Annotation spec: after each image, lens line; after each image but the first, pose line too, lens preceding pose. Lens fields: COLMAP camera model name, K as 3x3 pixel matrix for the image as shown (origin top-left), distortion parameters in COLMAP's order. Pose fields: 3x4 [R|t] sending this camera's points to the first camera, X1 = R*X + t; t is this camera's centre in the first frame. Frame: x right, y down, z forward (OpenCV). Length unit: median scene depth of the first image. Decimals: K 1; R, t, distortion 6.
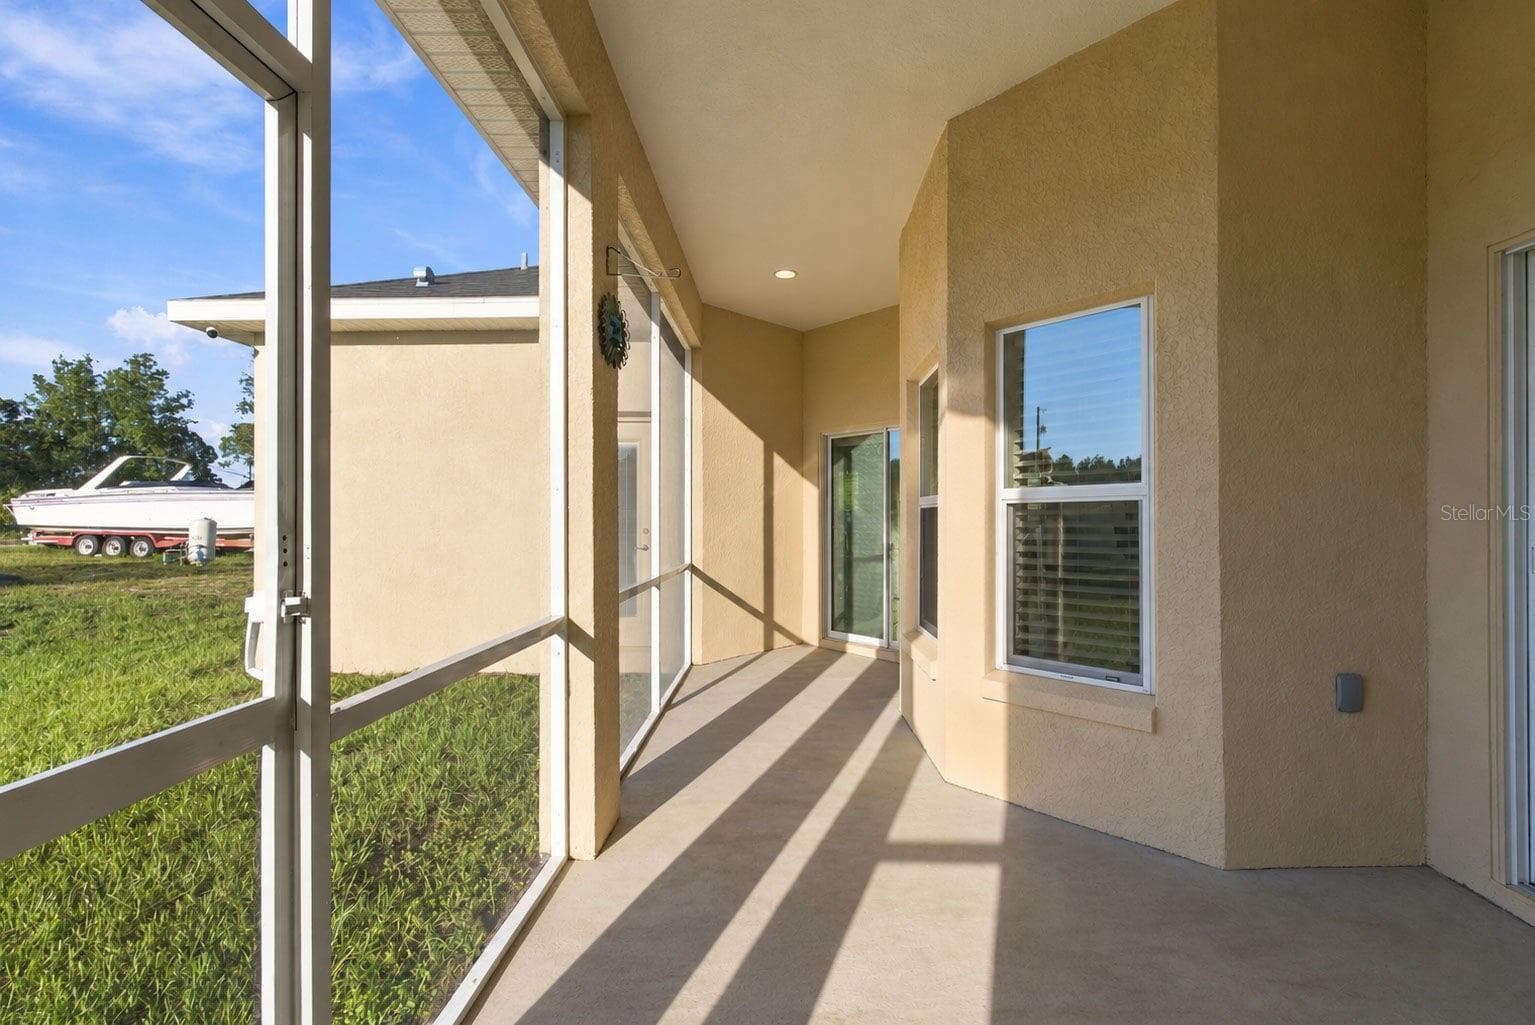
lens RADIAL K [[691.0, 0, 770.6], [0, 691.0, 507.7], [0, 0, 1]] dist [-0.000753, -0.003893]
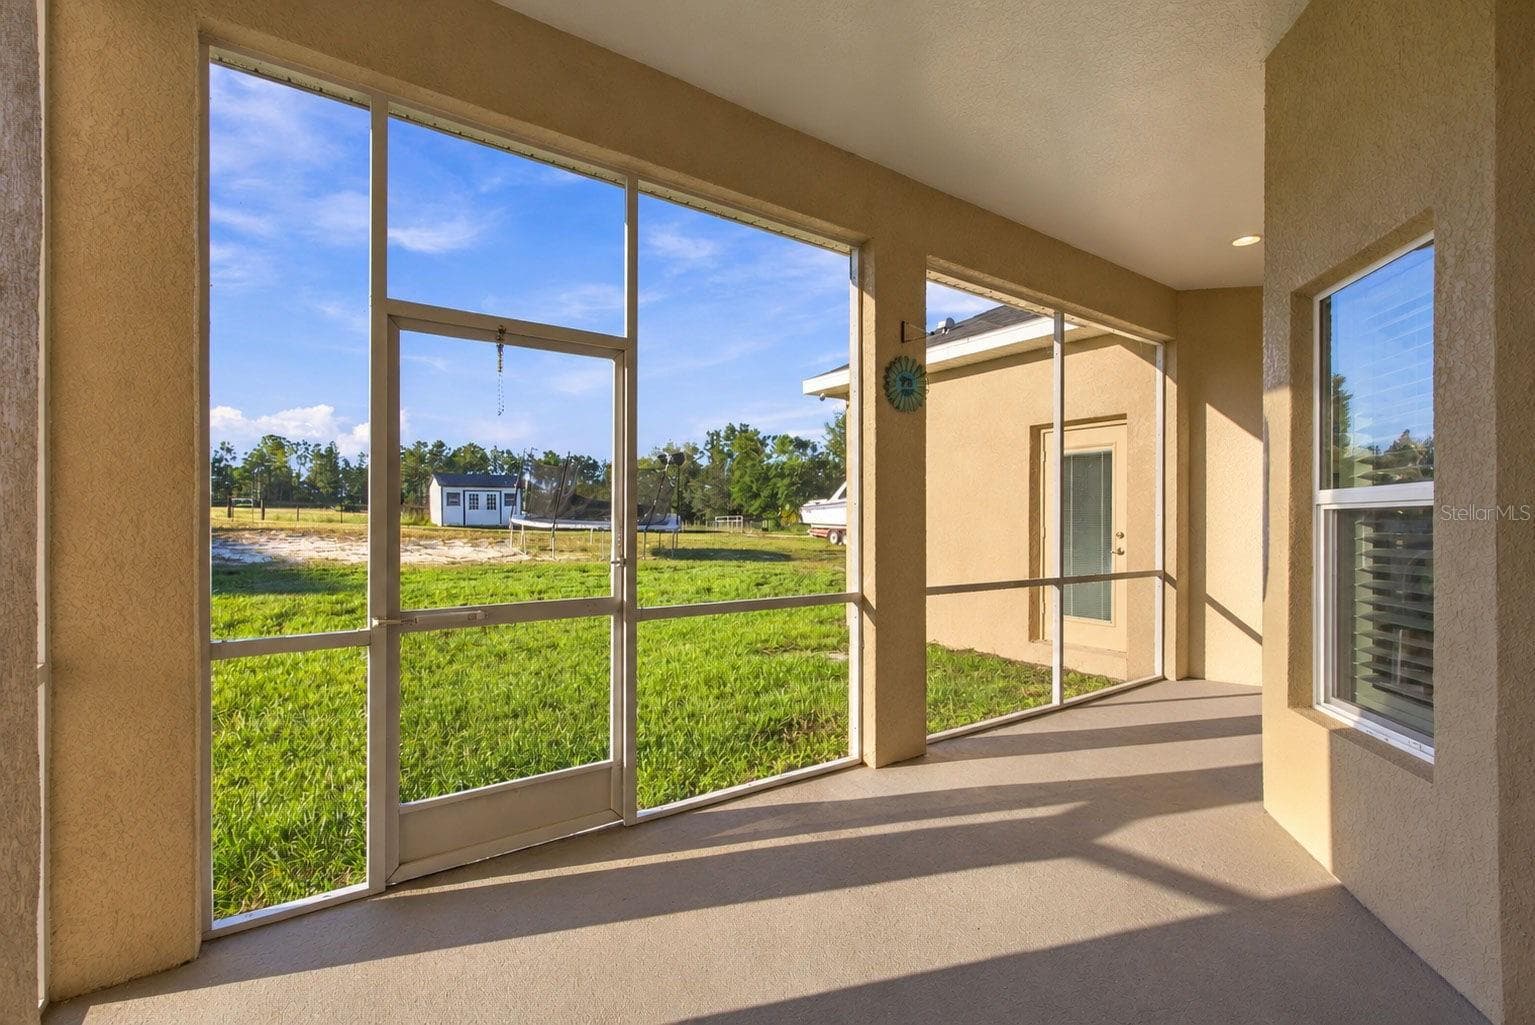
lens RADIAL K [[691.0, 0, 764.3], [0, 691.0, 519.9], [0, 0, 1]] dist [-0.000753, -0.003893]
pose [[0.586959, 0.004836, -0.809602, 0.331346], [0.008581, 0.999889, 0.012193, -0.004219], [0.809571, -0.014104, 0.586852, 0.000857]]
